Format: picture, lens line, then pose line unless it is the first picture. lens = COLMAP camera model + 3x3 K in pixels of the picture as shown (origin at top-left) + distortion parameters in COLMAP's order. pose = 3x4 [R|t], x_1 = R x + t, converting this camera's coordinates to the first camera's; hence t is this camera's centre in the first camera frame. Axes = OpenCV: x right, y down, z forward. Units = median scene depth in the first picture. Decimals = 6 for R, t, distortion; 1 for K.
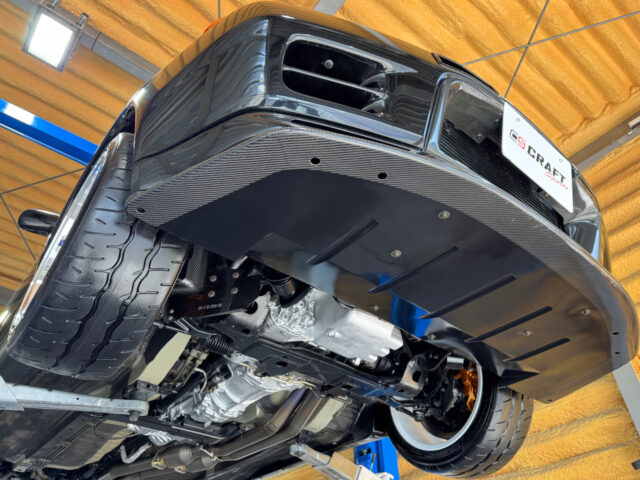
lens RADIAL K [[466.1, 0, 310.7], [0, 466.1, 235.3], [0, 0, 1]] dist [0.056009, -0.083732]
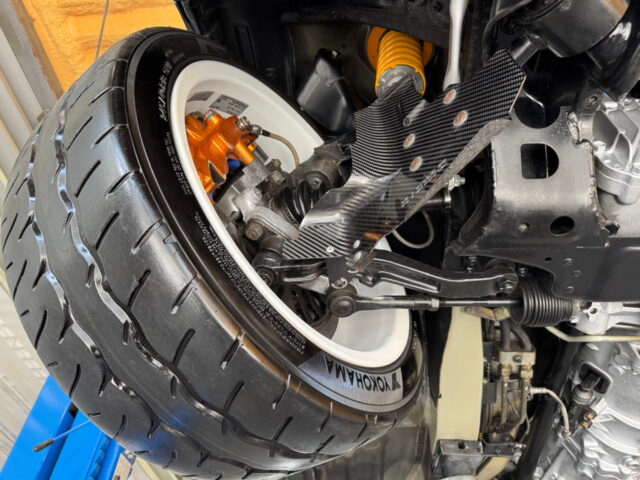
lens RADIAL K [[466.1, 0, 310.7], [0, 466.1, 235.3], [0, 0, 1]] dist [0.056009, -0.083732]
pose [[0.714252, -0.495782, -0.494009, -0.075832], [0.410102, 0.868440, -0.278620, 0.180137], [0.567152, -0.003589, 0.823606, 0.430958]]
